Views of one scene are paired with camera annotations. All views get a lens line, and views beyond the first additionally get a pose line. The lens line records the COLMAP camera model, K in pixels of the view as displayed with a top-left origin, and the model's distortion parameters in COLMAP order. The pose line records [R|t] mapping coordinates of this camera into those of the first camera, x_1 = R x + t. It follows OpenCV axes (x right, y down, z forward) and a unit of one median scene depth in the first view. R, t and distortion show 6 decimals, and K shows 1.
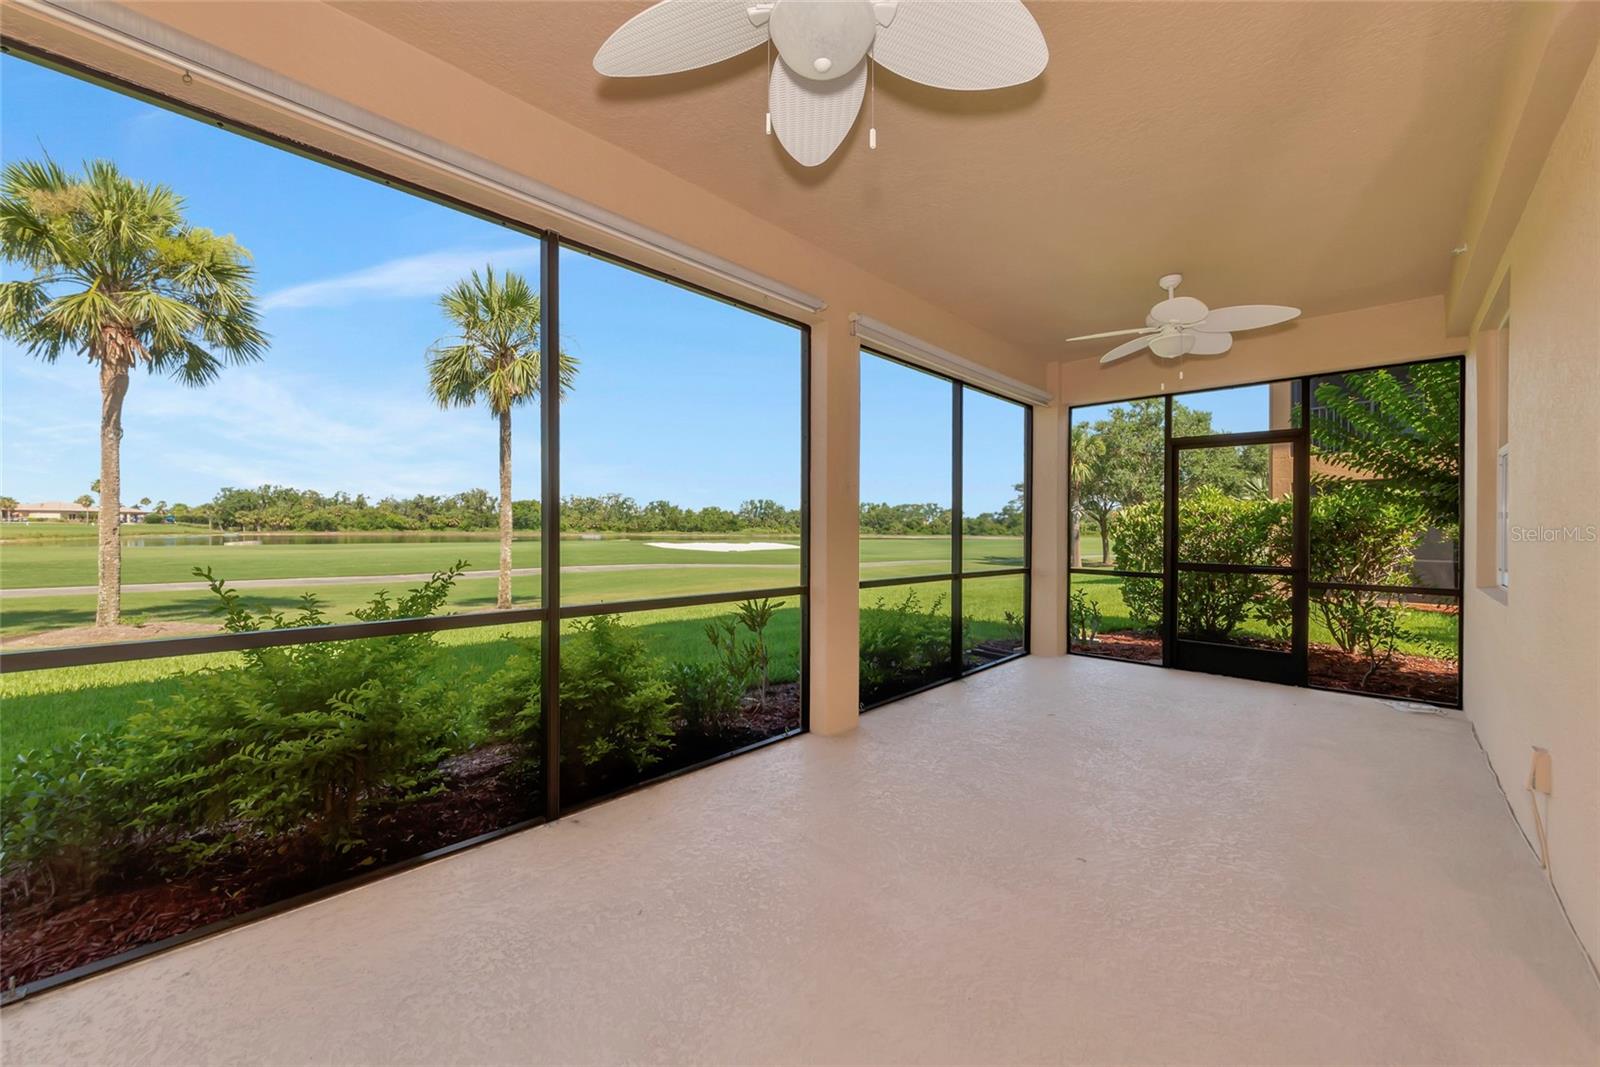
lens RADIAL K [[611.1, 0, 800.0], [0, 611.1, 533.5], [0, 0, 1]] dist [0.000318, -0.000001]
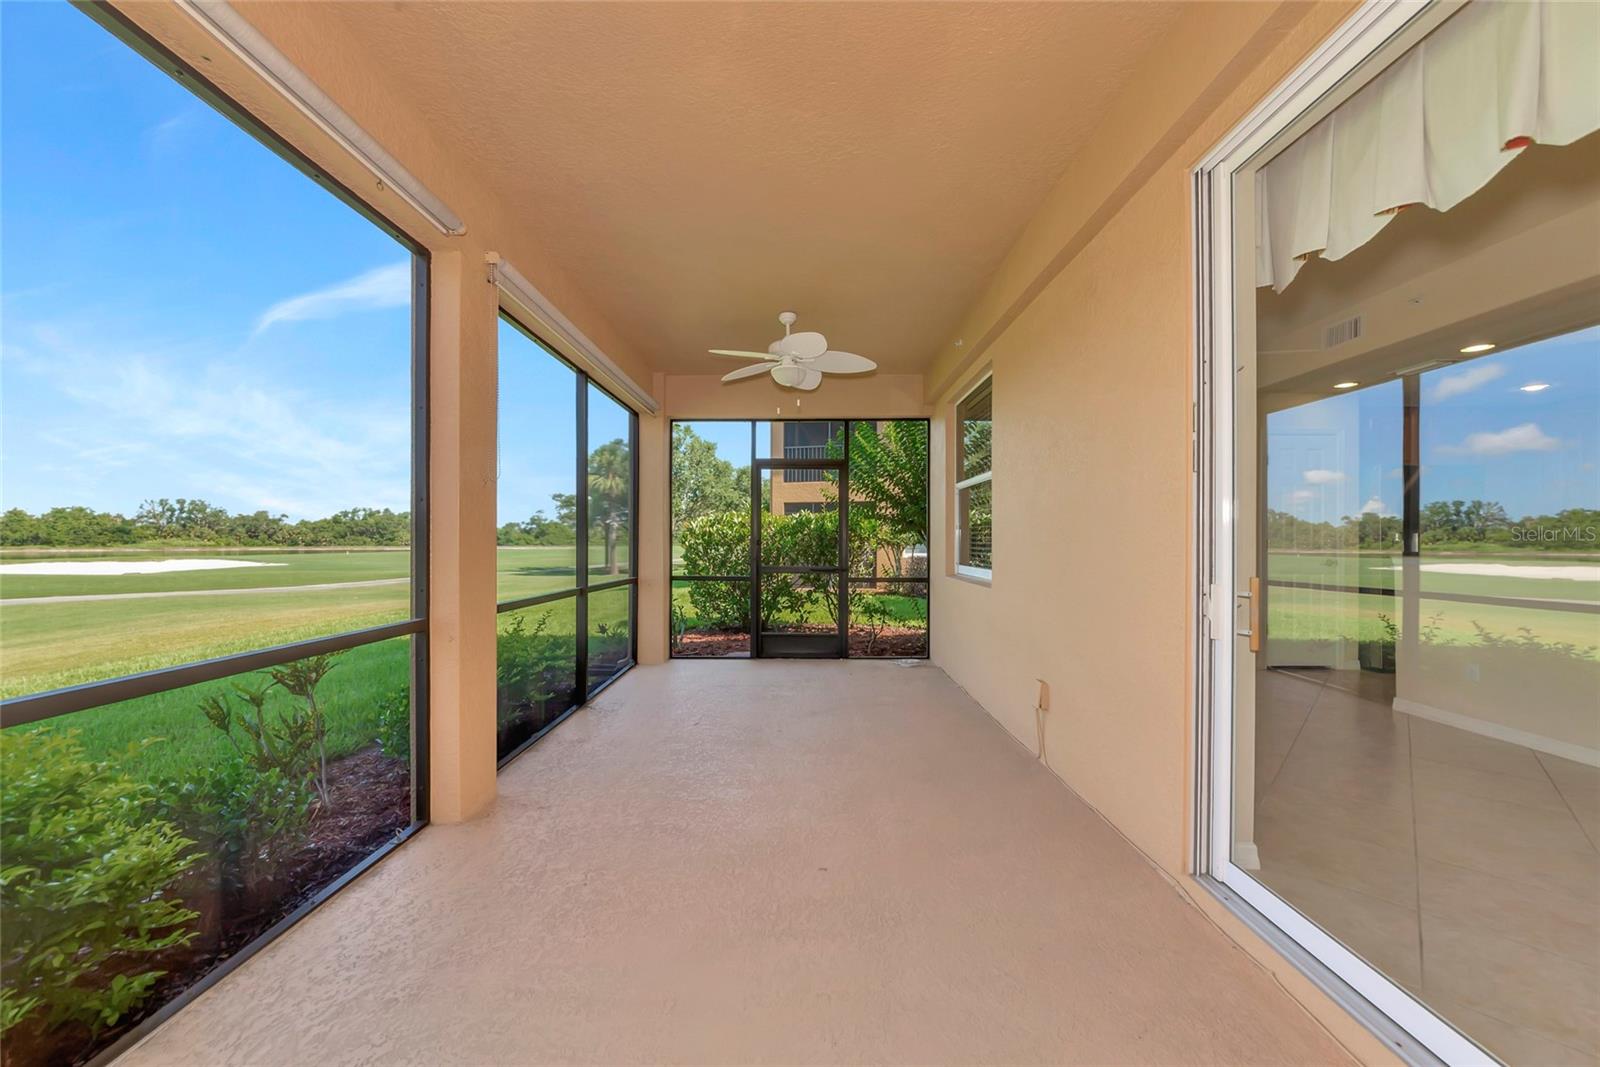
lens RADIAL K [[593.9, 0, 799.4], [0, 593.9, 540.2], [0, 0, 1]] dist [0.000430, -0.000185]
pose [[0.733792, -0.006647, 0.679342, -0.086297], [0.009867, 0.999951, -0.000874, -0.000424], [-0.679303, 0.007344, 0.733821, 0.124349]]
